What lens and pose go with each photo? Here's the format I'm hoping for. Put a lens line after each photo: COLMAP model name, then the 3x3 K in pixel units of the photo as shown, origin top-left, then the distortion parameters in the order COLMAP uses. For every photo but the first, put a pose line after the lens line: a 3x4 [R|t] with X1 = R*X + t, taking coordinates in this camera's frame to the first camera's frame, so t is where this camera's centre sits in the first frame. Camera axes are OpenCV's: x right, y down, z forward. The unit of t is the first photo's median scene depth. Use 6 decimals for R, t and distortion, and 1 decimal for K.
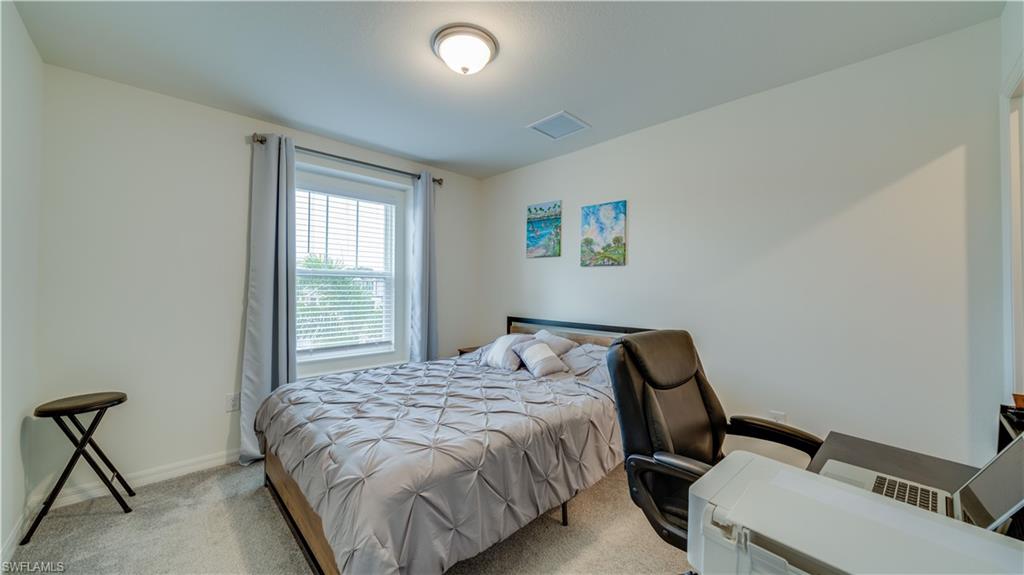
lens RADIAL K [[379.5, 0, 506.2], [0, 379.5, 280.9], [0, 0, 1]] dist [-0.001274, -0.000089]
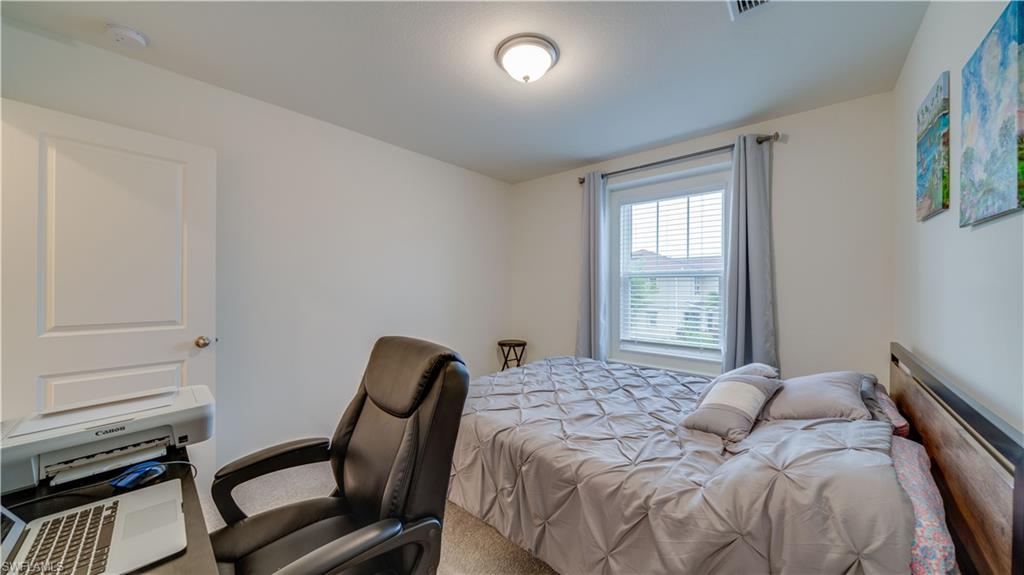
lens RADIAL K [[355.2, 0, 508.1], [0, 355.2, 286.4], [0, 0, 1]] dist [-0.000462, -0.000033]
pose [[0.045775, -0.005017, -0.998939, 0.536622], [0.014762, 0.999882, -0.004345, 0.013835], [0.998843, -0.014548, 0.045843, 0.549353]]
